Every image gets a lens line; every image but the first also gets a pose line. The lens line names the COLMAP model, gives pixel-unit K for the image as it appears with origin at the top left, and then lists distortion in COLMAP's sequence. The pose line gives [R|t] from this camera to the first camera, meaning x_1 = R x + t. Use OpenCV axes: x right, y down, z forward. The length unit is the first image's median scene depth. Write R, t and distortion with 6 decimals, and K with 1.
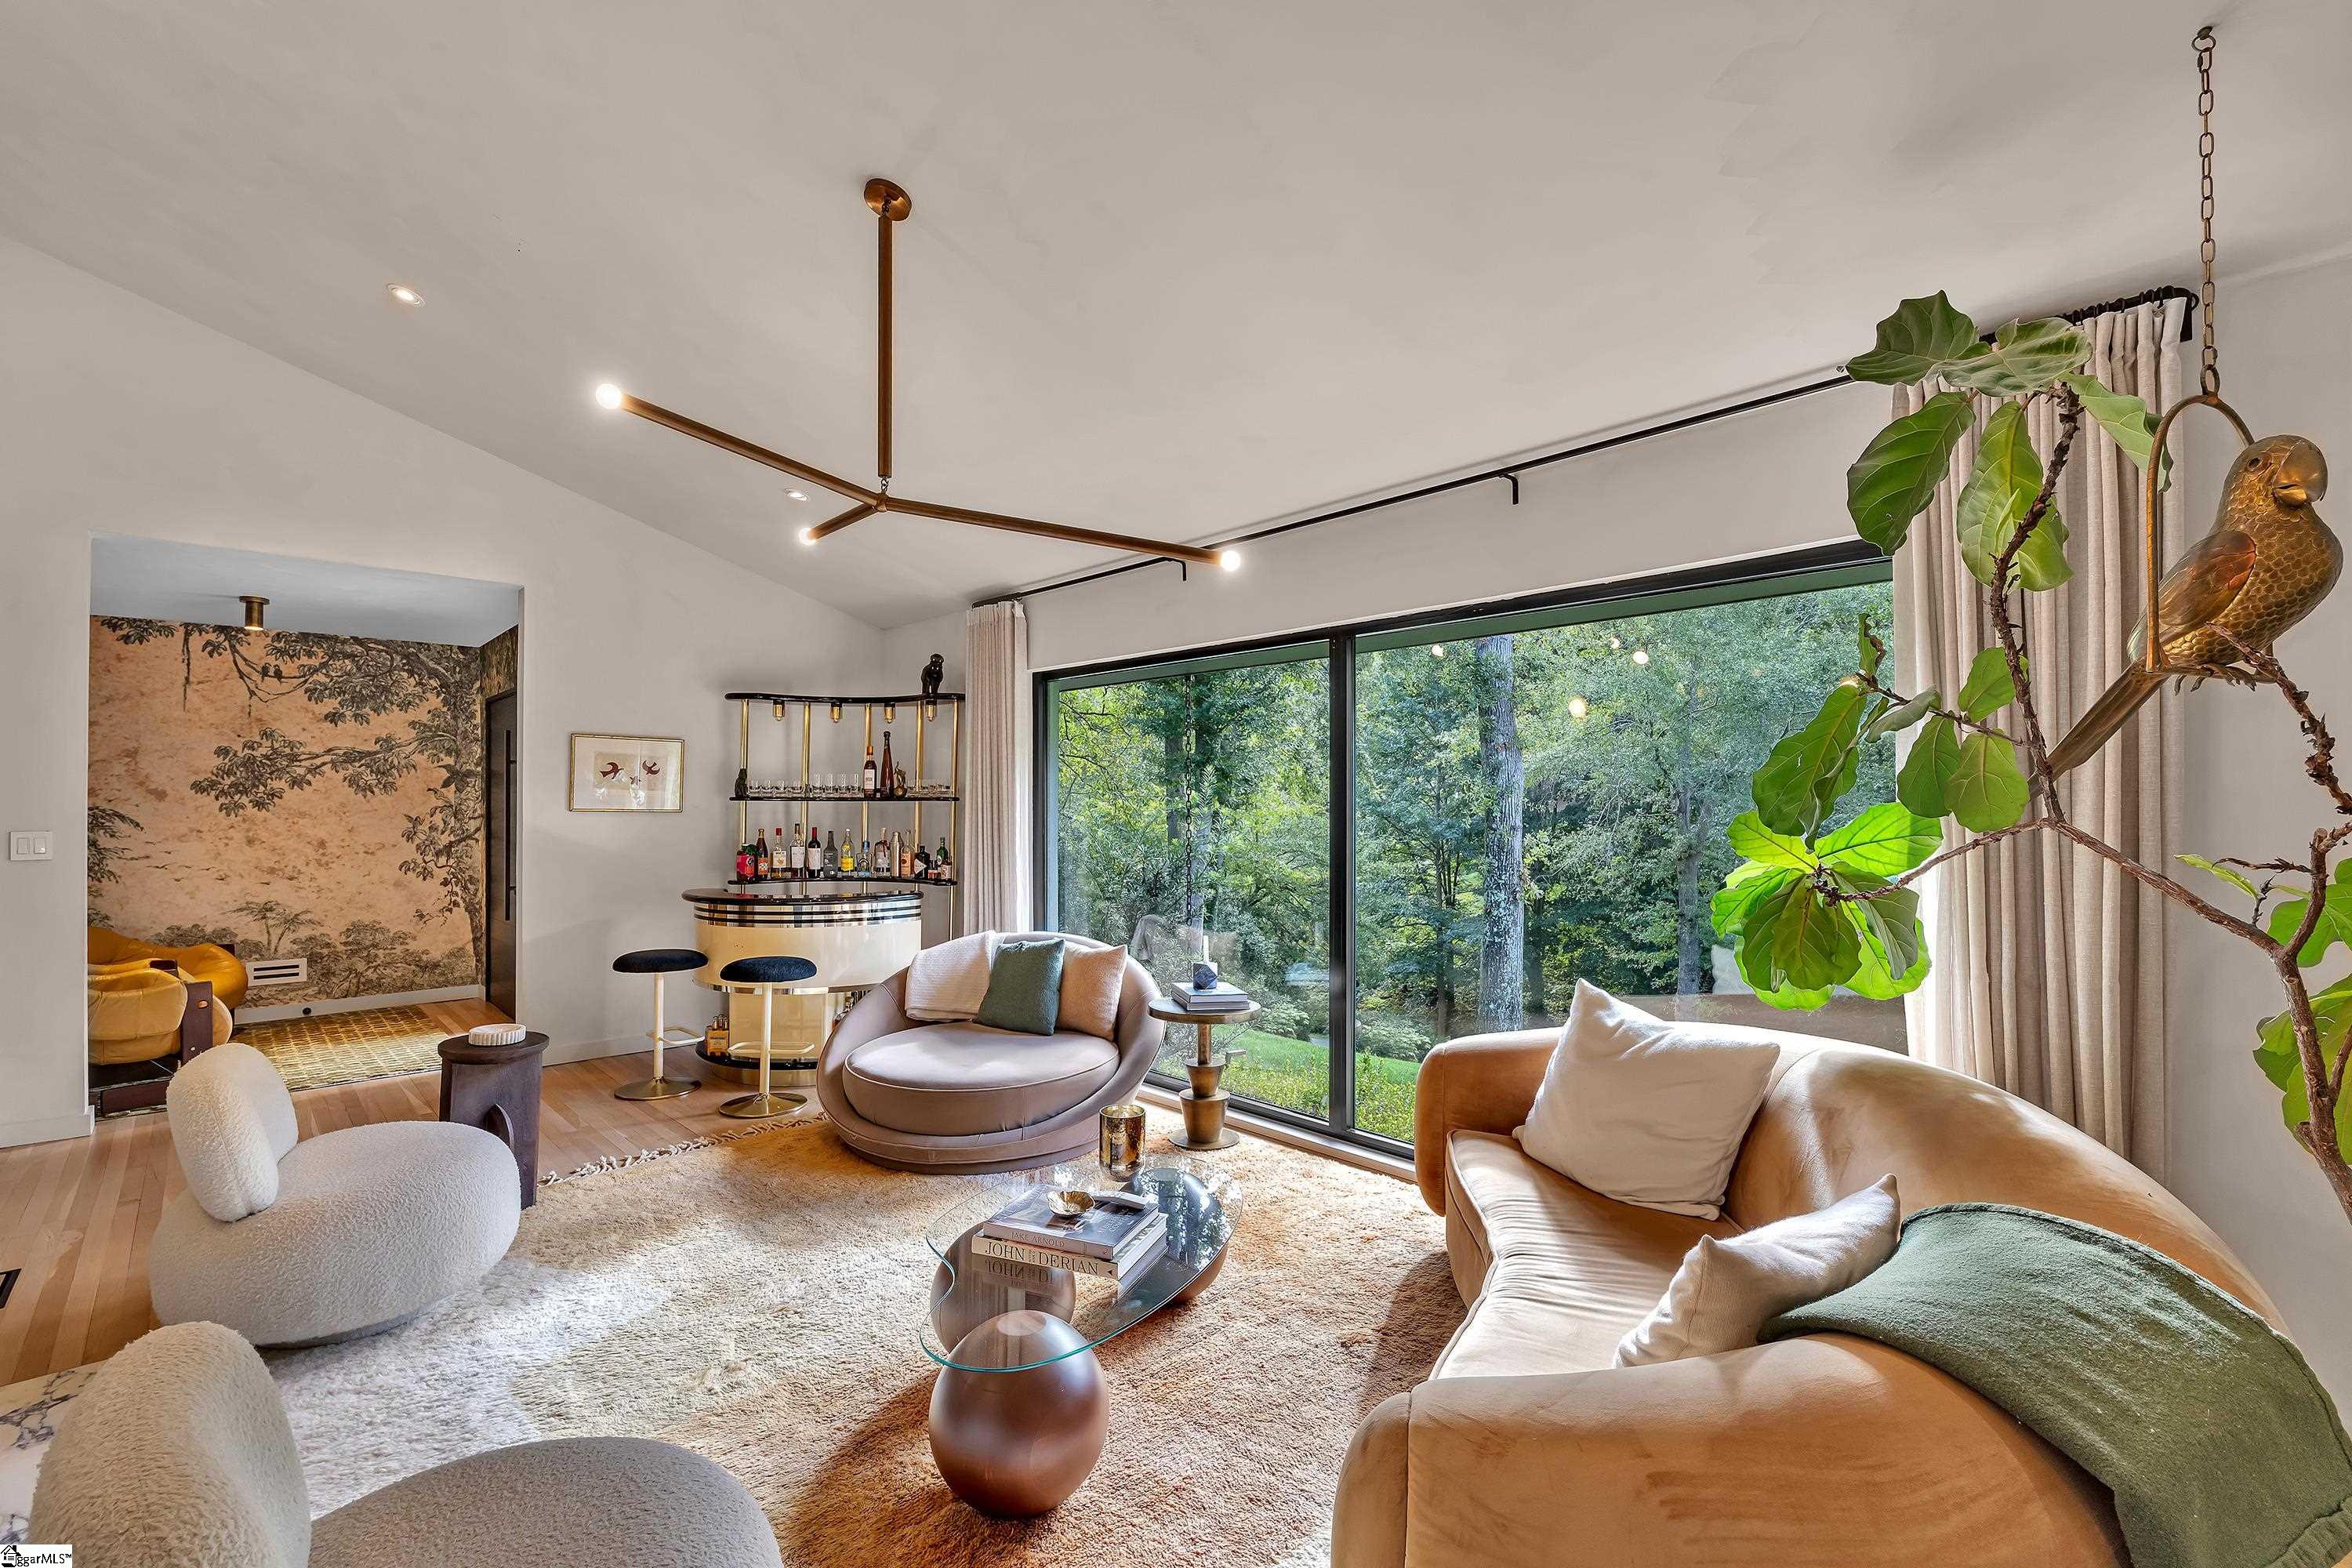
lens RADIAL K [[1035.1, 0, 1165.9], [0, 1035.1, 801.1], [0, 0, 1]] dist [-0.001370, -0.000112]
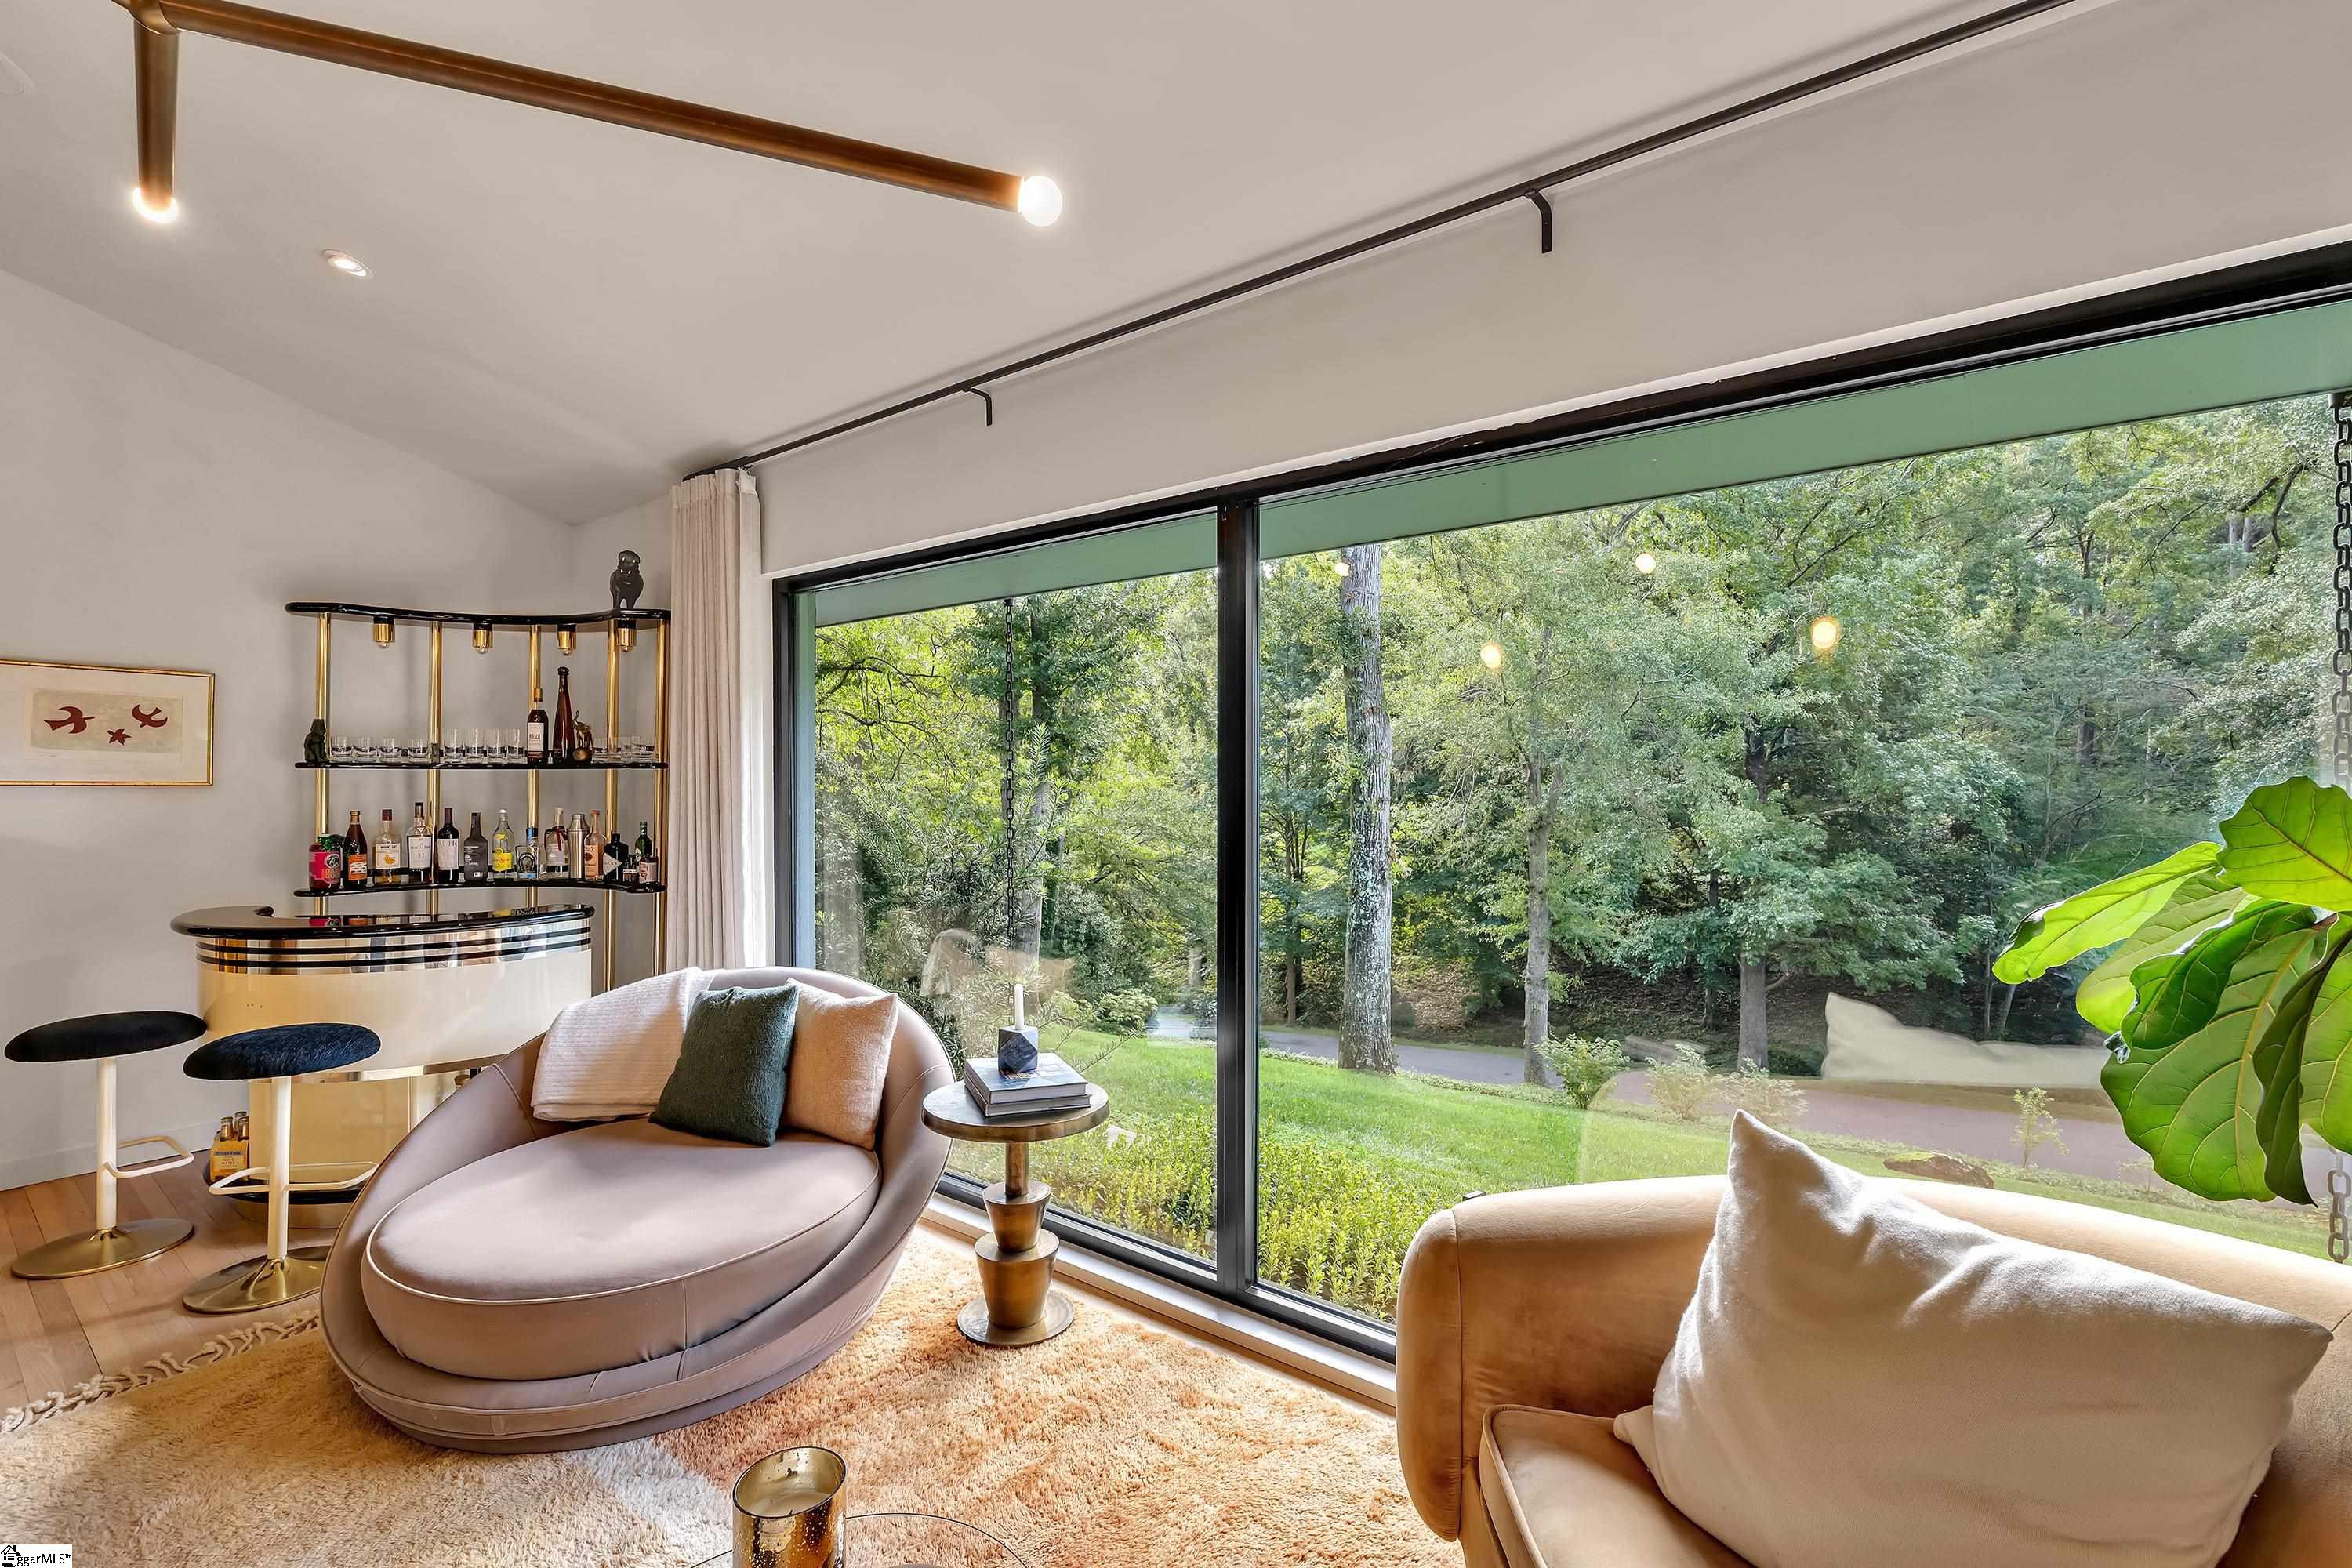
lens RADIAL K [[1035.1, 0, 1160.8], [0, 1035.1, 787.3], [0, 0, 1]] dist [-0.001370, -0.000112]
pose [[0.989553, -0.003253, 0.144134, 0.024325], [0.001236, 0.999900, 0.014083, 0.003032], [-0.144165, -0.013758, 0.989458, 0.277608]]
